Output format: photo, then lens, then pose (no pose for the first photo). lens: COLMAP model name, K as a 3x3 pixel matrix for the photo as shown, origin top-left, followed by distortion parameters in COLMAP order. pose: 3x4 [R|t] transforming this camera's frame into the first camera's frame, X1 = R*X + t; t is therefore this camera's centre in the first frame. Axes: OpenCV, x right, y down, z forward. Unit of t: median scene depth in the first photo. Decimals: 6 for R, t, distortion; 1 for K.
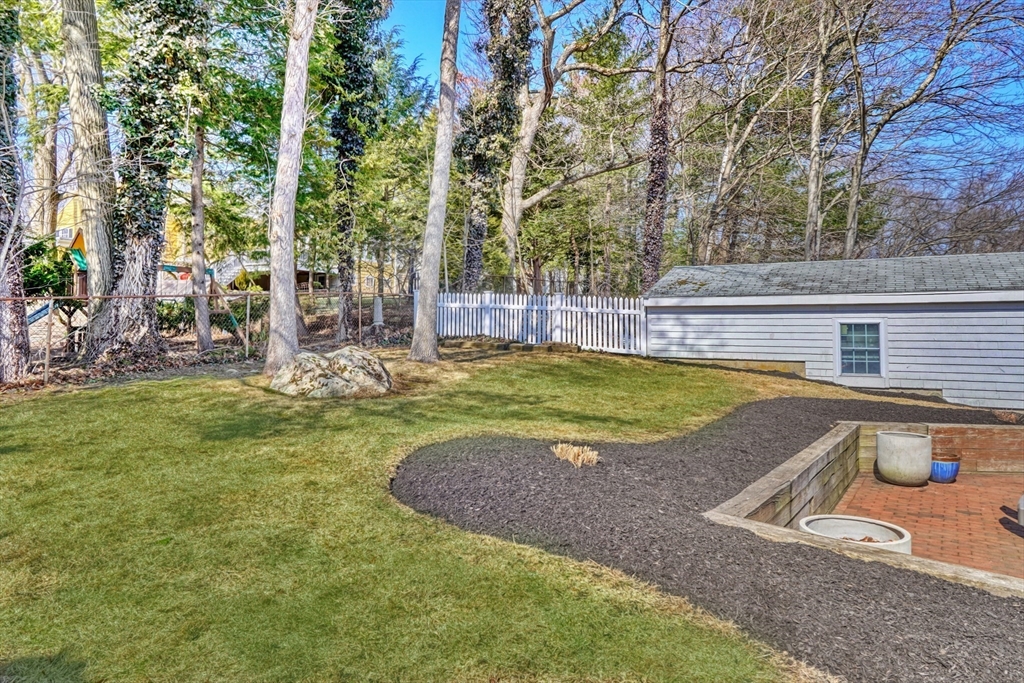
lens RADIAL K [[677.0, 0, 514.2], [0, 677.0, 335.3], [0, 0, 1]] dist [-0.000315, -0.000371]
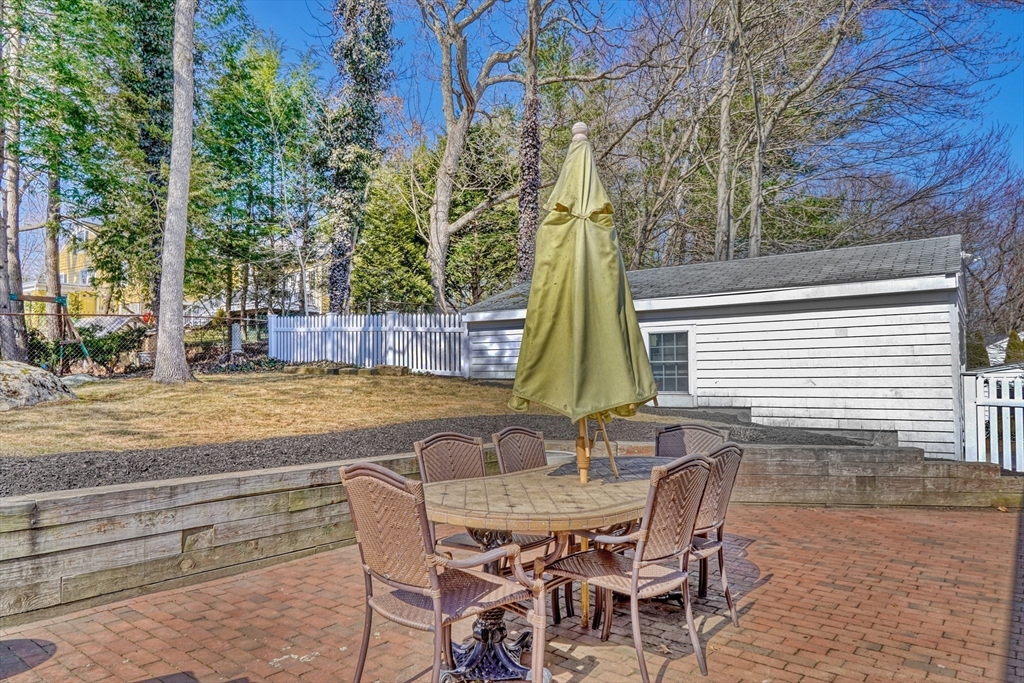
lens RADIAL K [[677.0, 0, 493.7], [0, 677.0, 391.7], [0, 0, 1]] dist [-0.000315, -0.000371]
pose [[0.996092, -0.011278, -0.087603, 0.283396], [0.013258, 0.999669, 0.022059, 0.027272], [0.087325, -0.023135, 0.995911, 0.098531]]
